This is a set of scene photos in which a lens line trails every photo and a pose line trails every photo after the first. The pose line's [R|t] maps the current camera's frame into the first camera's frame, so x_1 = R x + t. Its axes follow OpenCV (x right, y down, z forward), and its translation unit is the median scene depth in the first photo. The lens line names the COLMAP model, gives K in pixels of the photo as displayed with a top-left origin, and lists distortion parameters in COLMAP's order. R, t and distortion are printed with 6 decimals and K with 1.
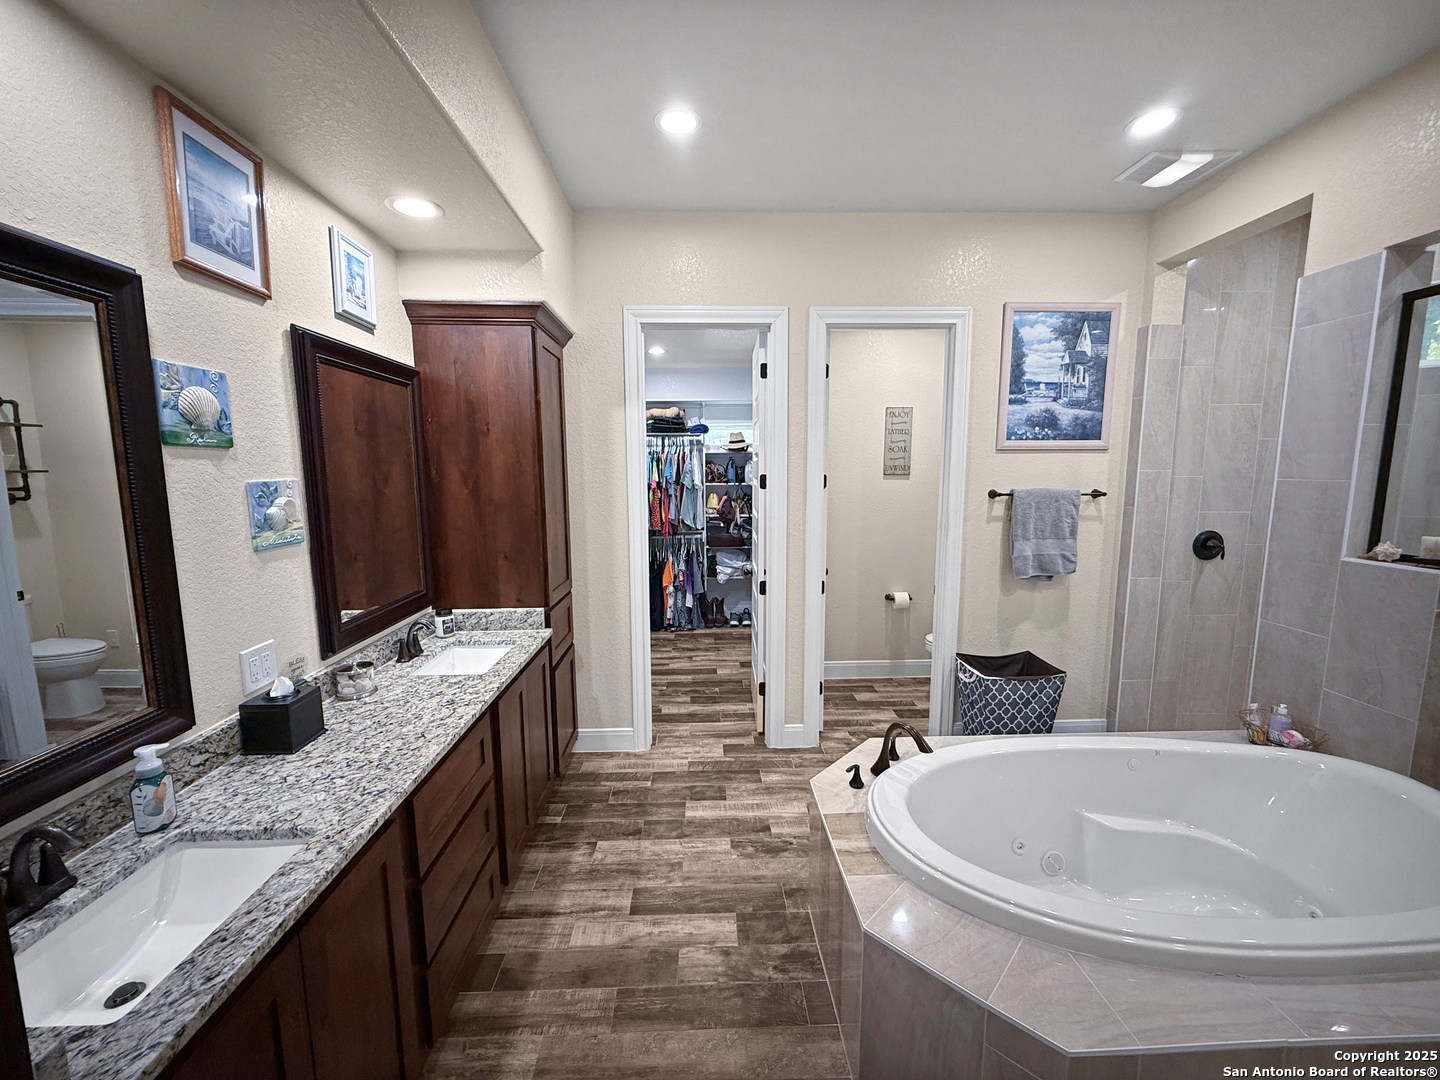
lens RADIAL K [[573.4, 0, 717.1], [0, 573.4, 540.2], [0, 0, 1]] dist [-0.000168, 0.000113]
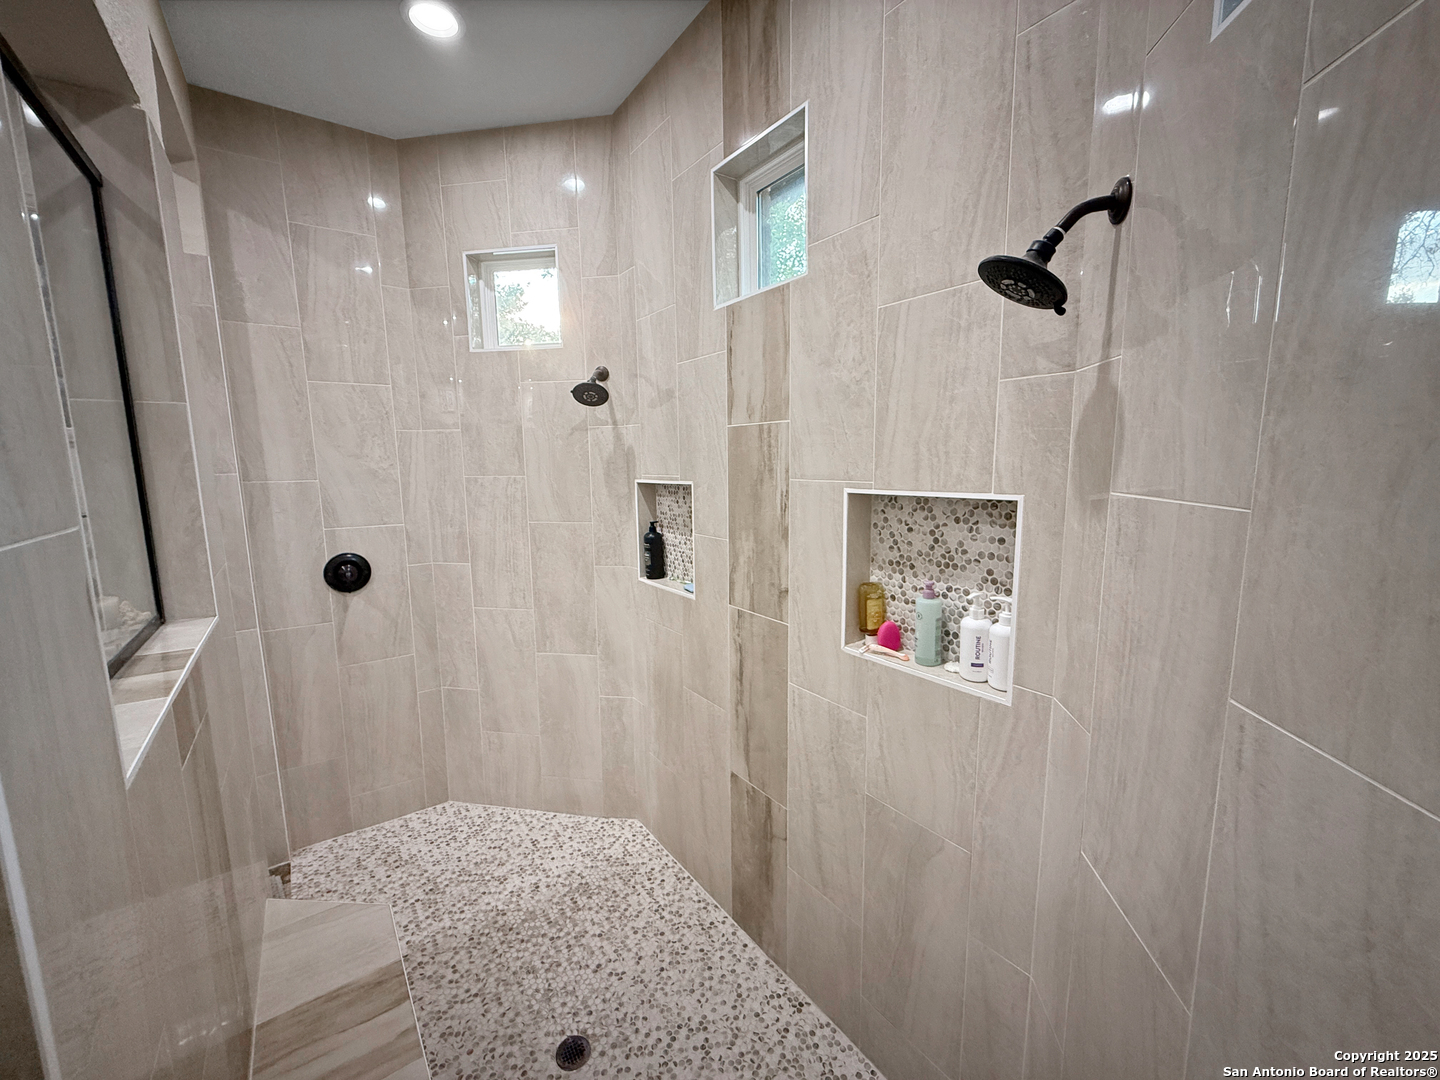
lens RADIAL K [[573.4, 0, 717.1], [0, 573.4, 540.2], [0, 0, 1]] dist [-0.000168, 0.000113]
pose [[0.829839, -0.084189, 0.551615, 0.878285], [0.078942, 0.996323, 0.033303, -0.020666], [-0.552390, 0.015910, 0.833434, 0.115327]]
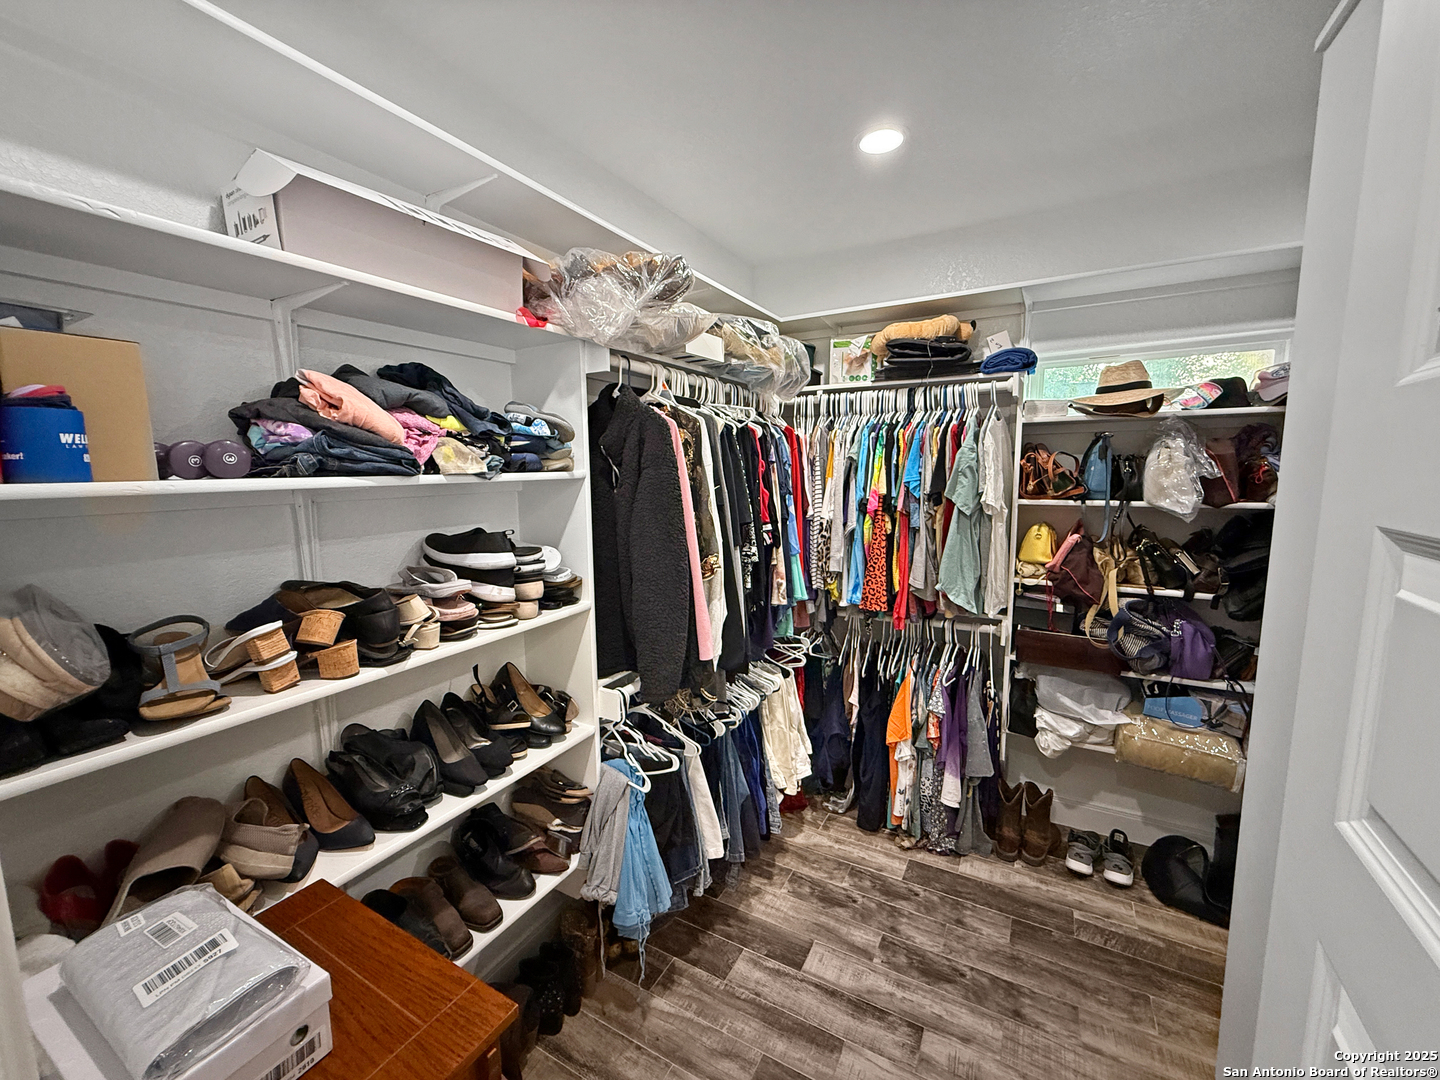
lens RADIAL K [[573.4, 0, 717.1], [0, 573.4, 540.2], [0, 0, 1]] dist [-0.000168, 0.000113]
pose [[0.857356, 0.061003, -0.511096, 0.009932], [-0.057560, 0.998087, 0.022572, -0.126164], [0.511496, 0.010067, 0.859227, 1.024177]]
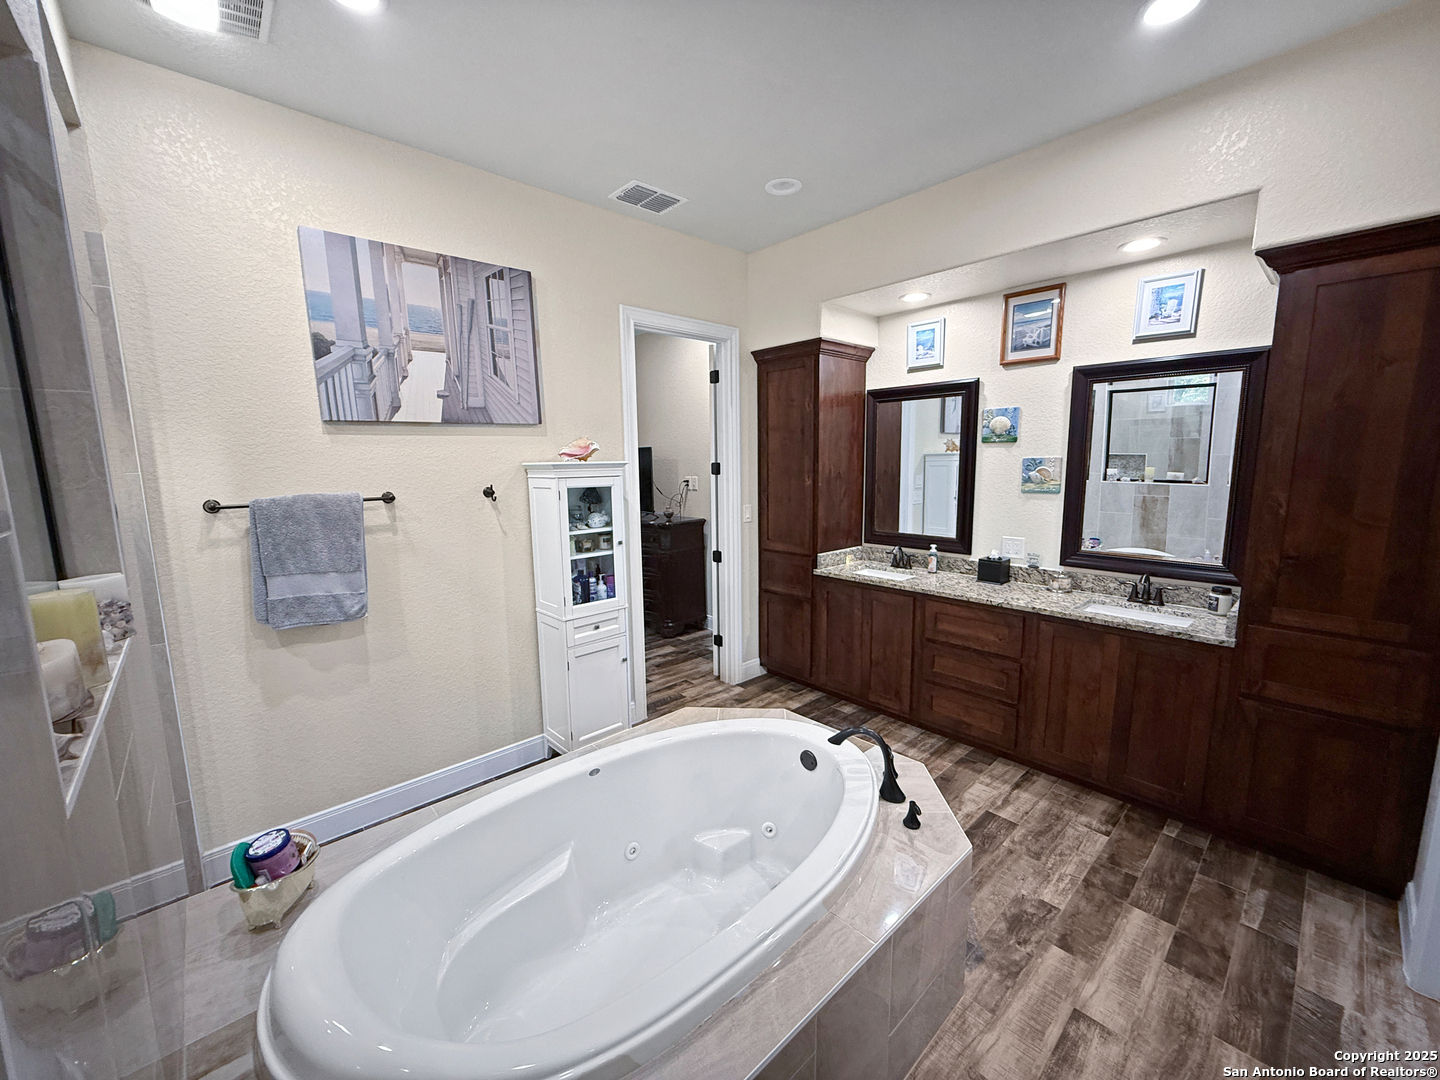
lens RADIAL K [[573.4, 0, 717.1], [0, 573.4, 540.2], [0, 0, 1]] dist [-0.000168, 0.000113]
pose [[-0.757492, 0.110825, -0.643368, 0.688182], [-0.063233, 0.968397, 0.241264, -0.121957], [0.649774, 0.223438, -0.726546, 0.927294]]
